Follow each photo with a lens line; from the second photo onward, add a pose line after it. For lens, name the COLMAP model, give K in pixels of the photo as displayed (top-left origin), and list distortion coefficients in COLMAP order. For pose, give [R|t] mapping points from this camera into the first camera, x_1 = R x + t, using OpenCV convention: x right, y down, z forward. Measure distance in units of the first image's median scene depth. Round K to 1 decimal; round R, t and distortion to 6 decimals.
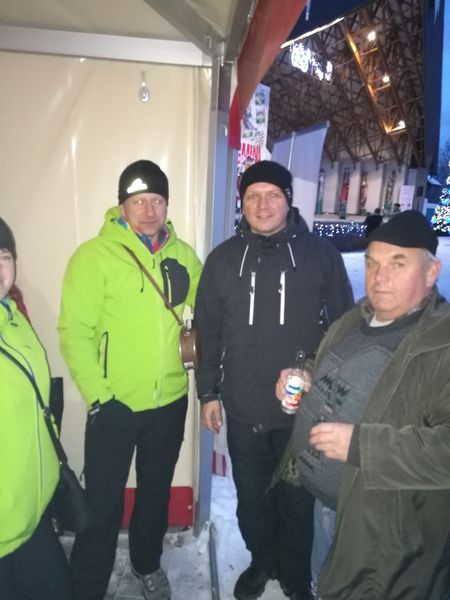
lens RADIAL K [[440.1, 0, 225.0], [0, 440.1, 300.0], [0, 0, 1]] dist [0.000355, 0.005468]
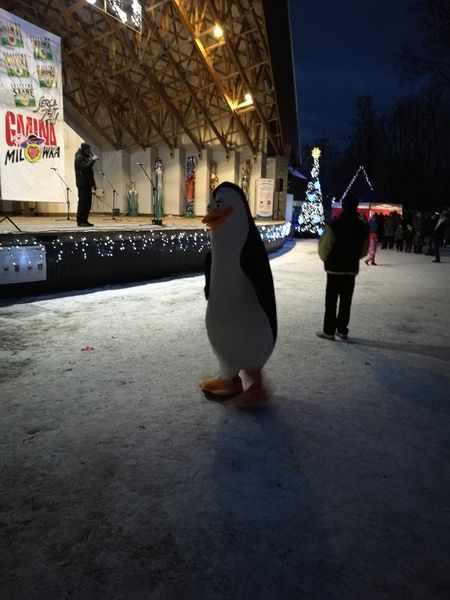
lens RADIAL K [[472.1, 0, 225.0], [0, 472.1, 300.0], [0, 0, 1]] dist [-0.019142, 0.035802]
pose [[0.966235, -0.075885, 0.246233, 0.113879], [0.080791, 0.996682, -0.009870, -0.035933], [-0.244667, 0.029431, 0.969160, 0.190550]]
